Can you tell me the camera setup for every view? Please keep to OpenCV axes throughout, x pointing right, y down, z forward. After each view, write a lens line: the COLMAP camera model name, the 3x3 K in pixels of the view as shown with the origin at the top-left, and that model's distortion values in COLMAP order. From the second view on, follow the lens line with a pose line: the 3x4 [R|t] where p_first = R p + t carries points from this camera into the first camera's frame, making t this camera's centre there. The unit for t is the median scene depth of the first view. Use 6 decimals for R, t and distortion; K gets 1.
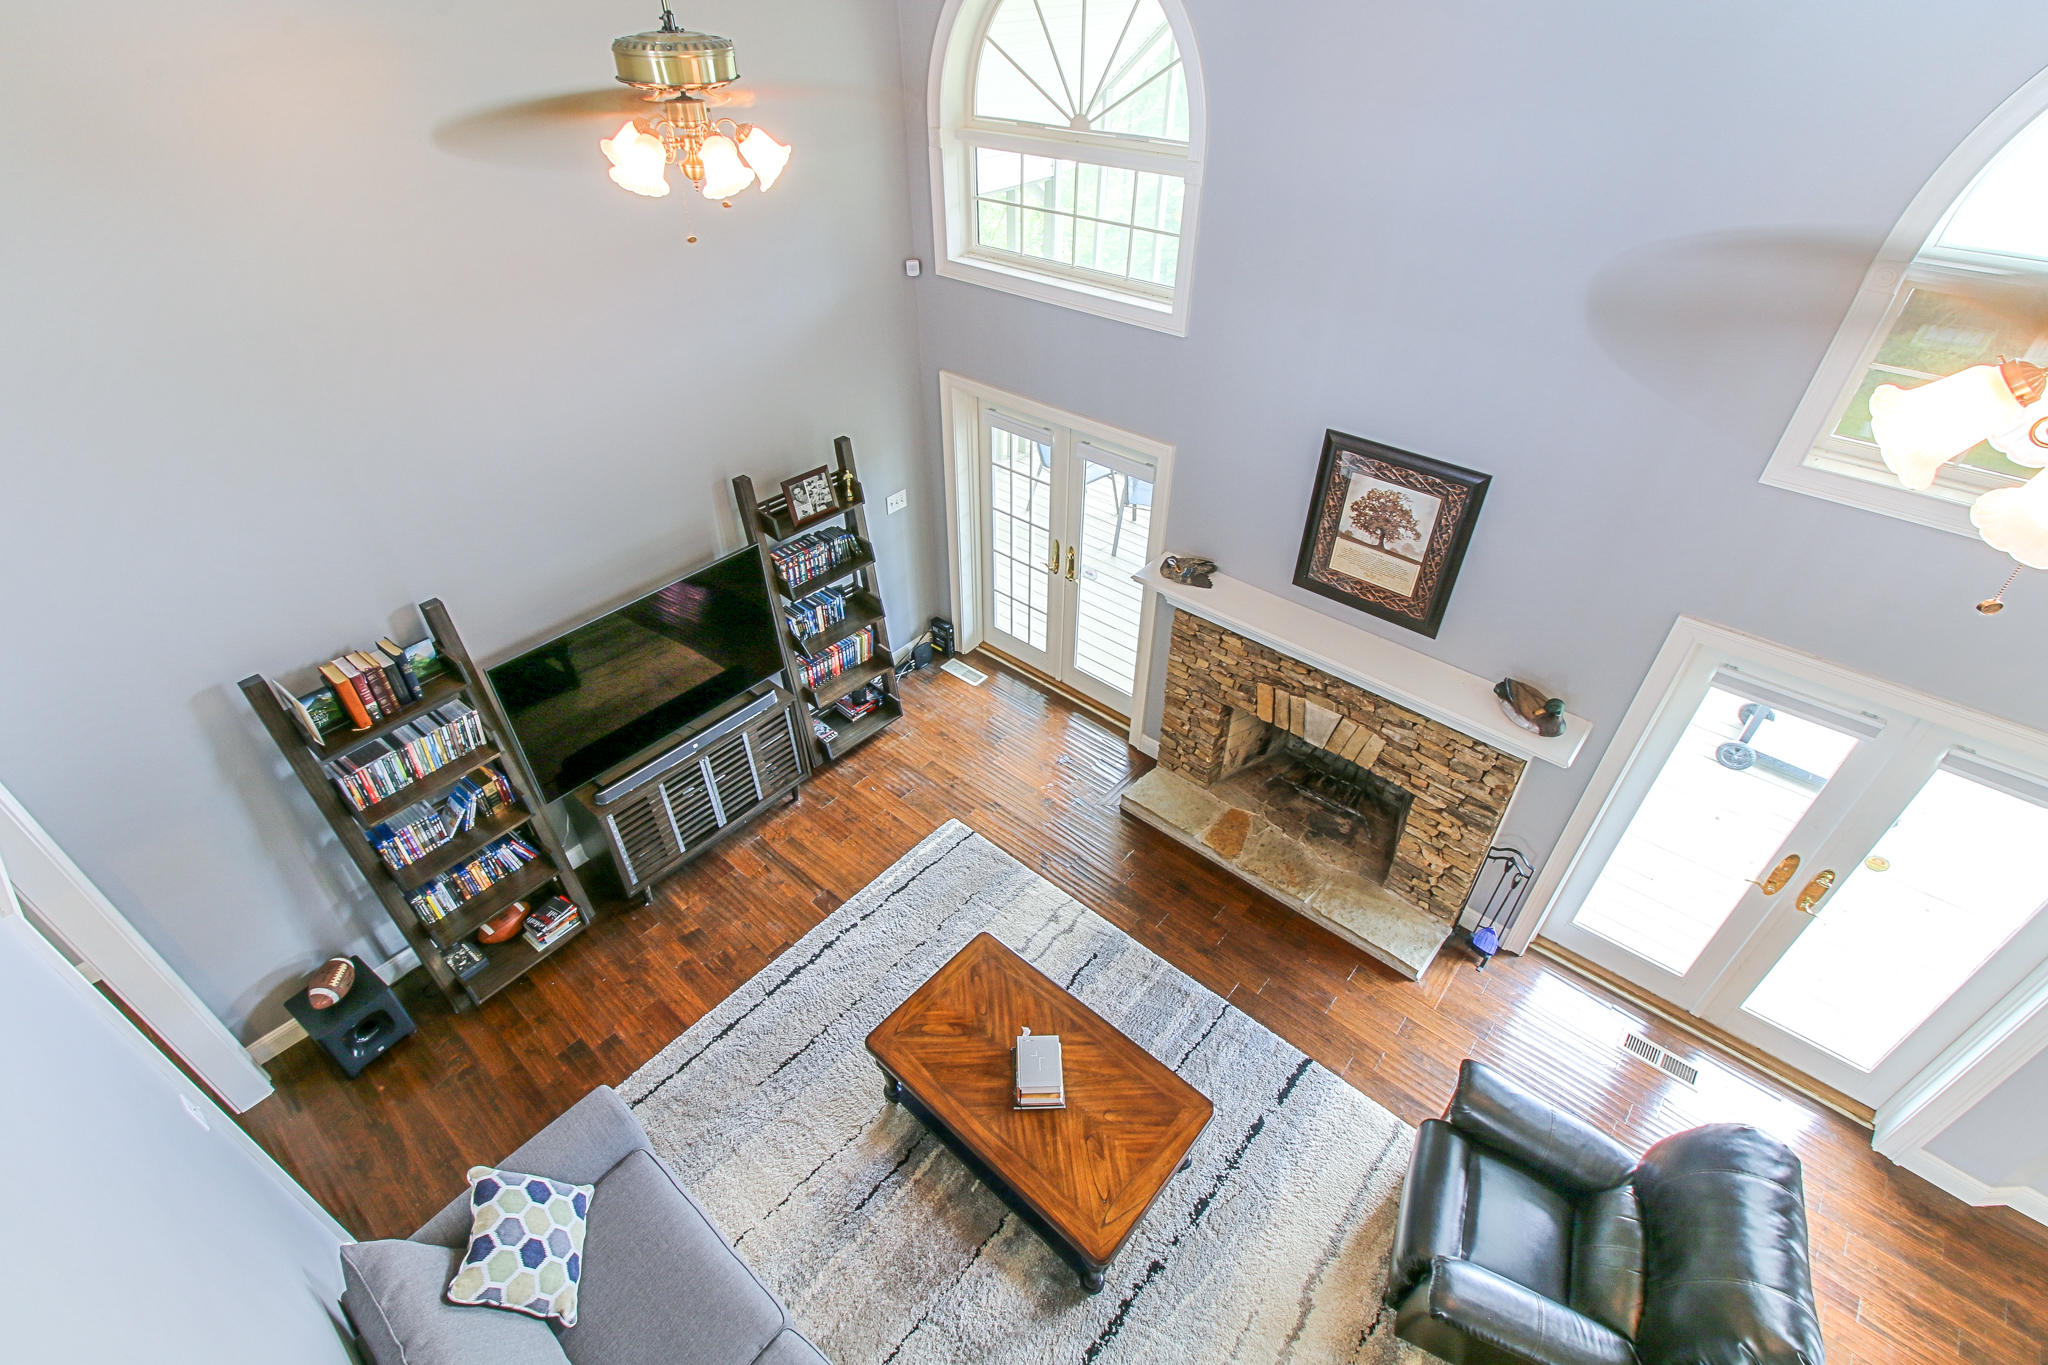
lens RADIAL K [[934.6, 0, 1011.1], [0, 934.6, 653.9], [0, 0, 1]] dist [0.011317, -0.010405]
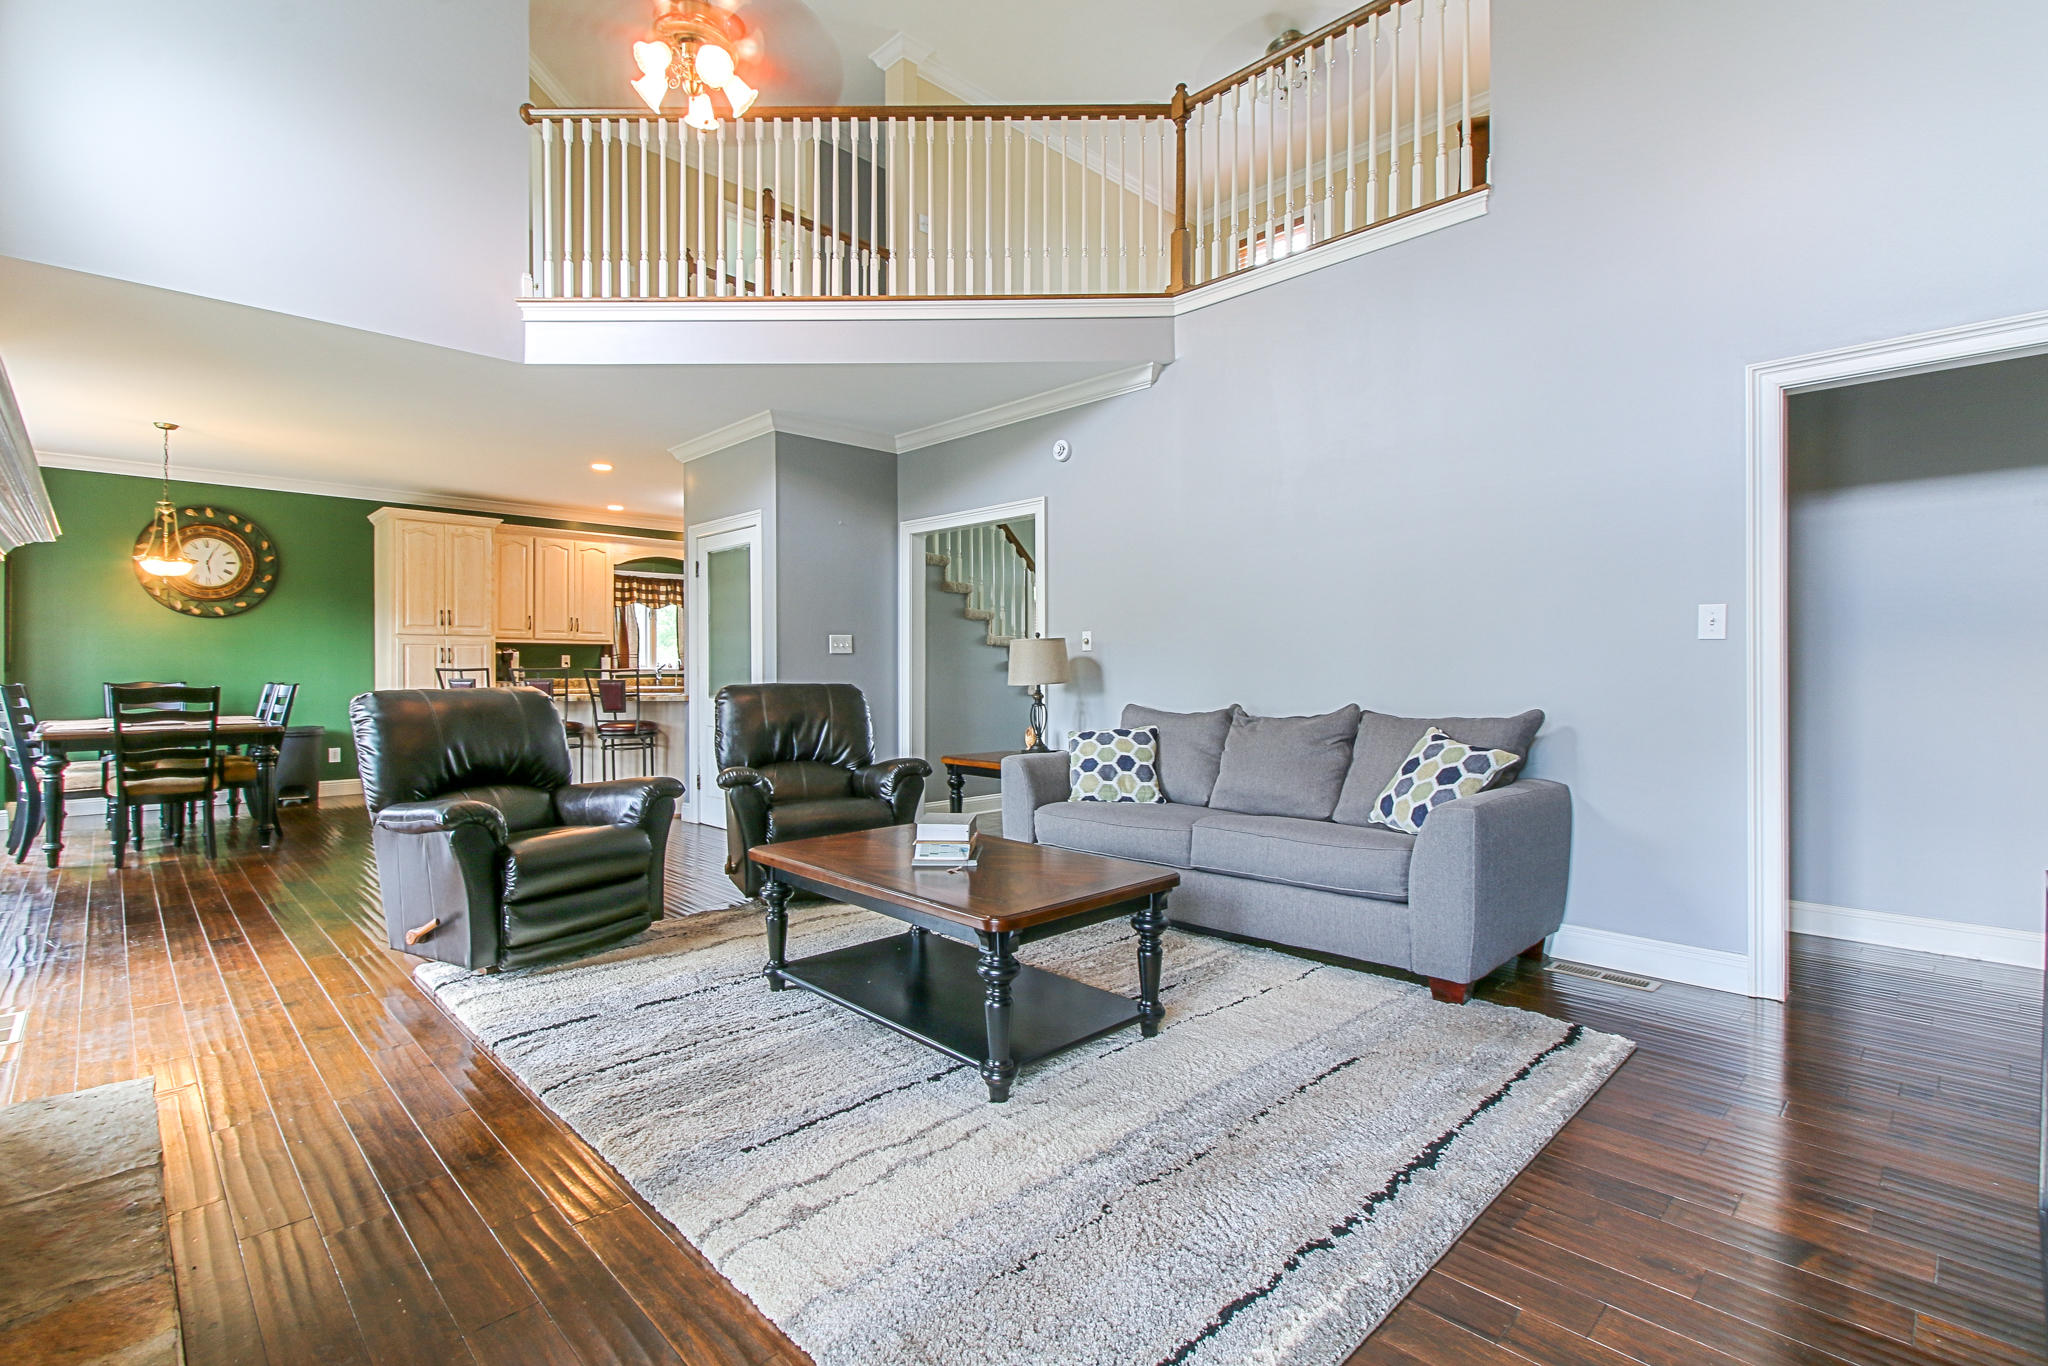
lens RADIAL K [[934.6, 0, 1013.5], [0, 934.6, 672.2], [0, 0, 1]] dist [0.011317, -0.010405]
pose [[-0.997129, 0.011173, 0.074895, -0.076365], [0.054424, 0.793438, 0.606214, -0.130935], [-0.052651, 0.608549, -0.791768, 1.309471]]
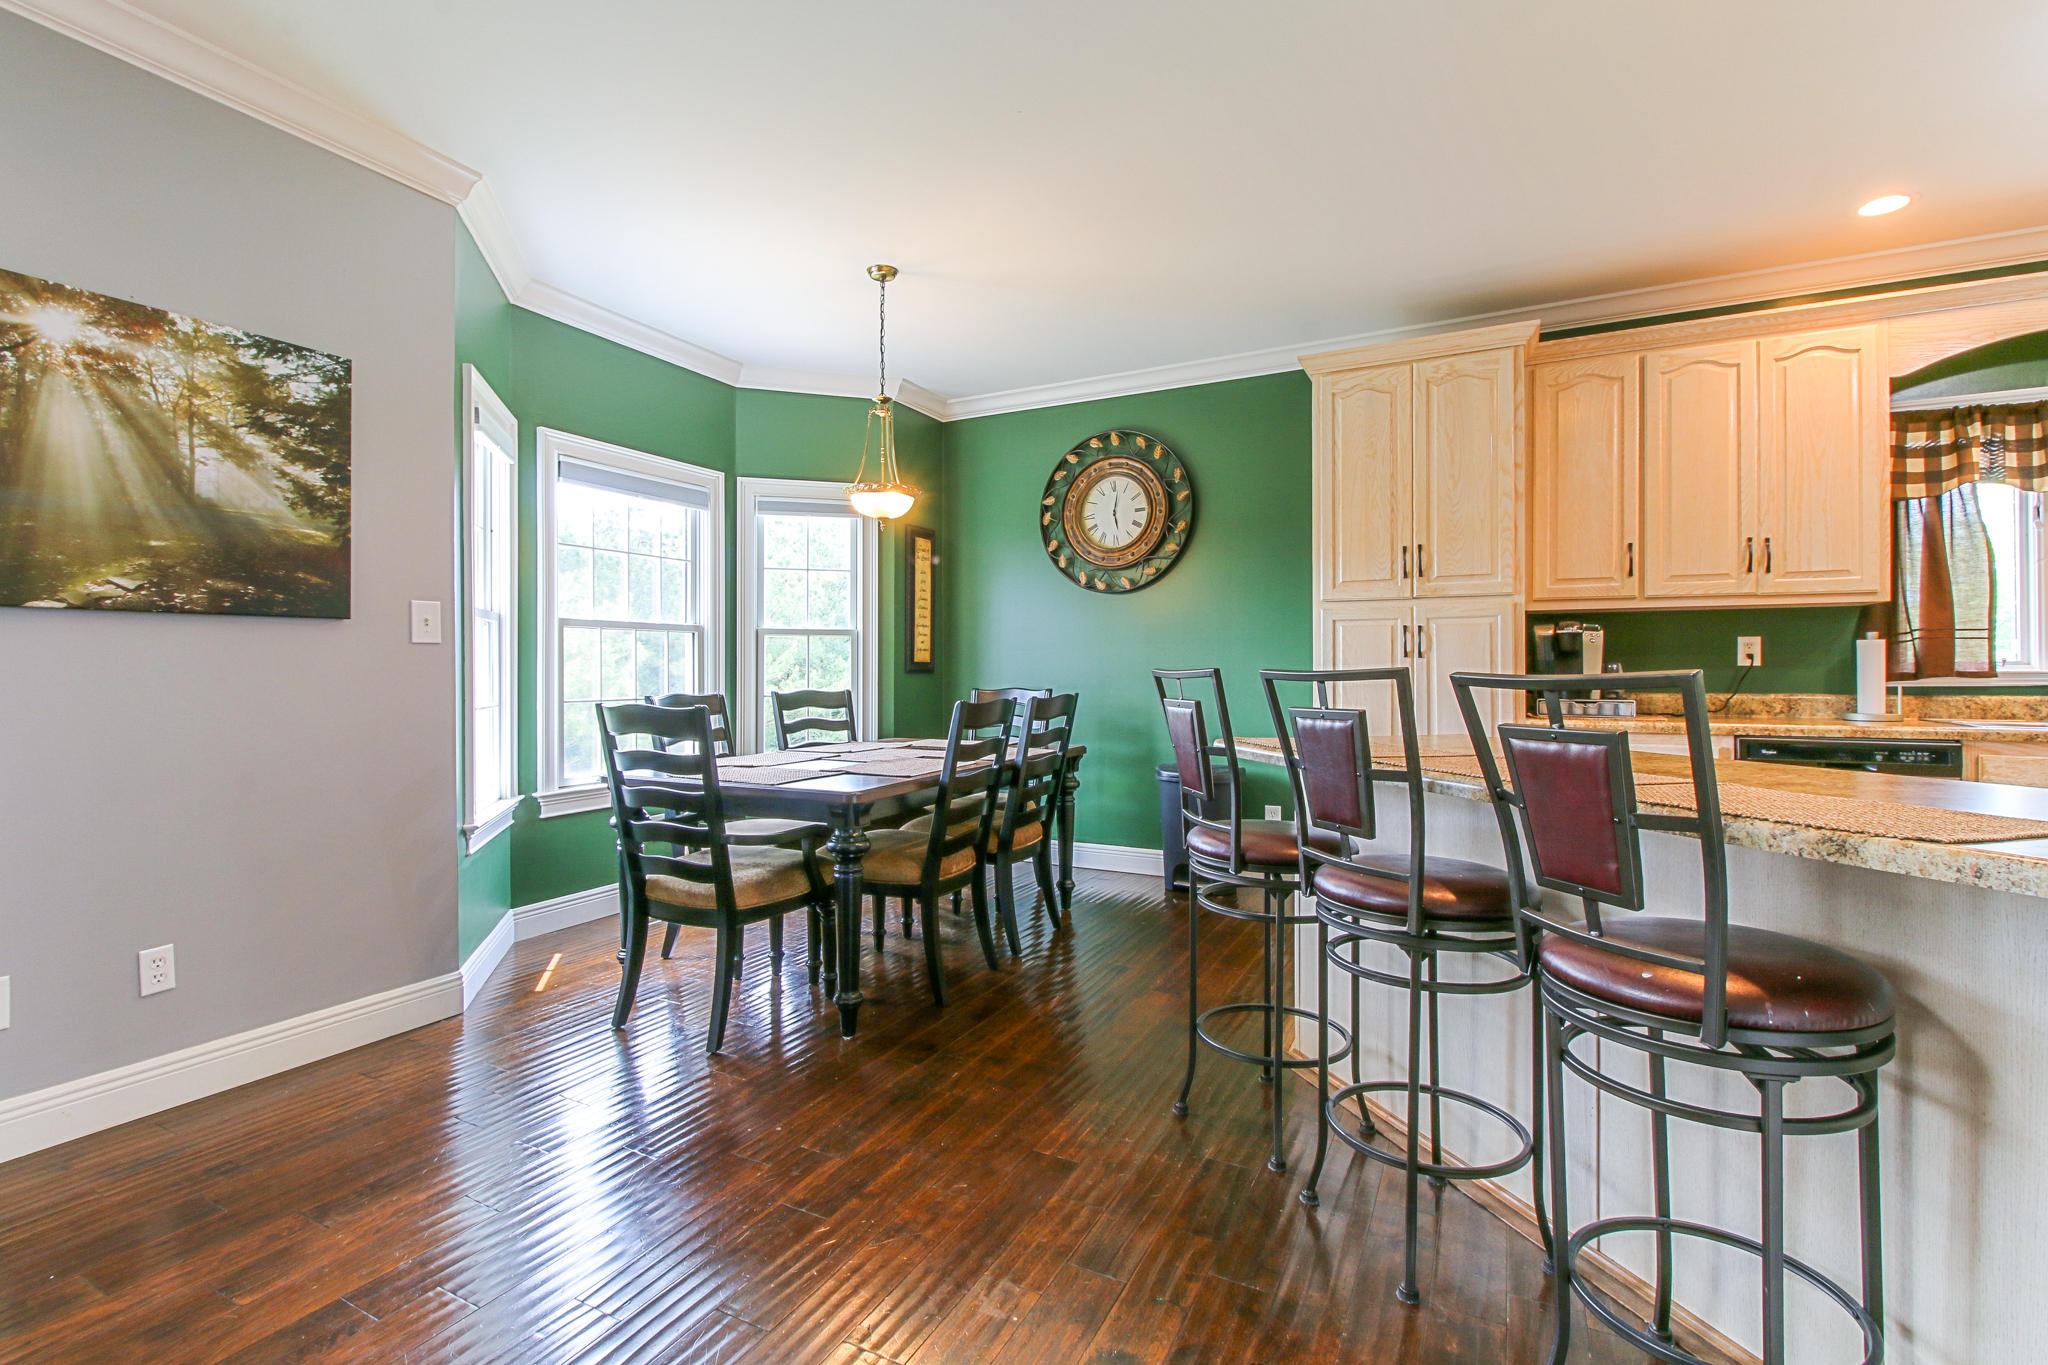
lens RADIAL K [[934.6, 0, 1009.9], [0, 934.6, 662.0], [0, 0, 1]] dist [0.011317, -0.010405]
pose [[-0.236357, 0.020040, 0.971460, 0.436965], [0.590619, 0.796852, 0.127261, 0.602815], [-0.771559, 0.603842, -0.200178, 0.336317]]
